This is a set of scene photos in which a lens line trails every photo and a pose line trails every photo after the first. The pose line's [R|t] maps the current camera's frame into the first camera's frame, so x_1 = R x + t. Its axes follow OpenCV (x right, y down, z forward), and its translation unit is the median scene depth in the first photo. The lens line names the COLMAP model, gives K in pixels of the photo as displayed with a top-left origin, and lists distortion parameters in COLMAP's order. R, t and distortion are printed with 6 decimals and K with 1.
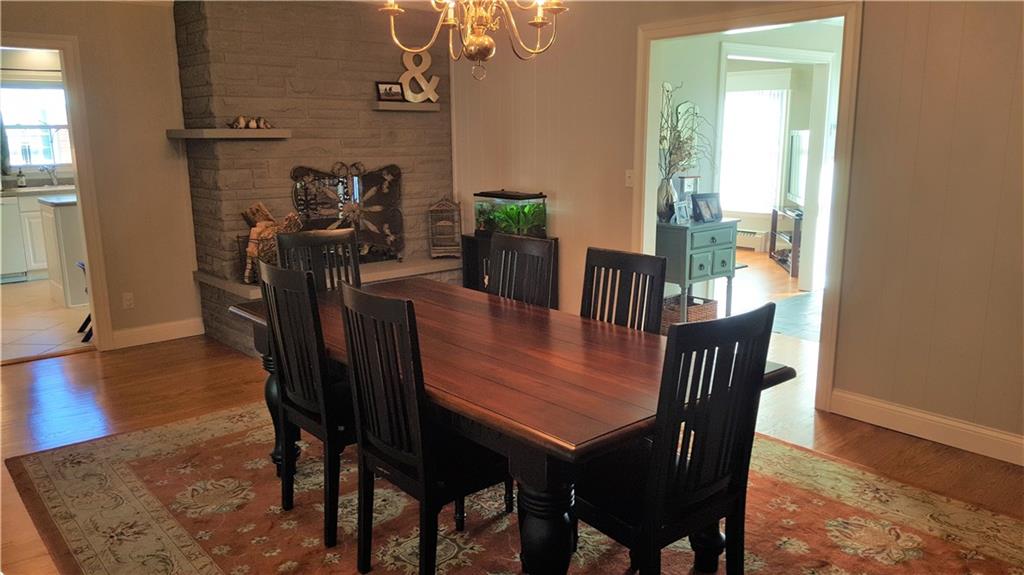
lens RADIAL K [[782.4, 0, 512.0], [0, 782.4, 287.5], [0, 0, 1]] dist [0.066744, -0.004962]
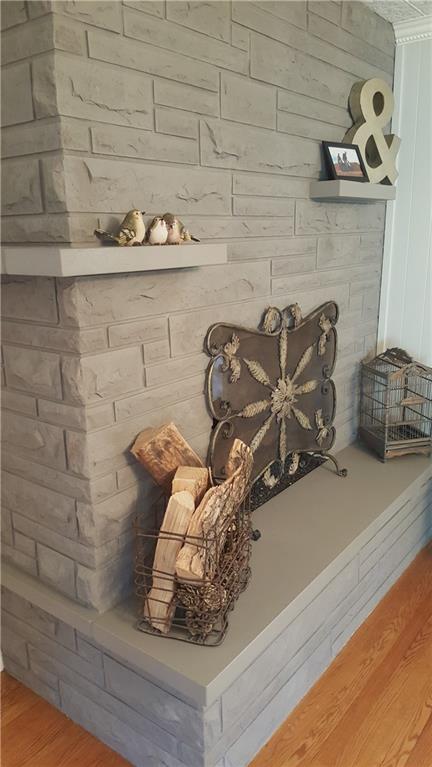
lens RADIAL K [[586.0, 0, 216.0], [0, 586.0, 383.5], [0, 0, 1]] dist [0.066744, -0.004962]
pose [[0.977576, -0.063060, 0.200920, -0.331787], [0.051489, 0.996728, 0.062310, -0.136535], [-0.204192, -0.050568, 0.977624, 0.647217]]
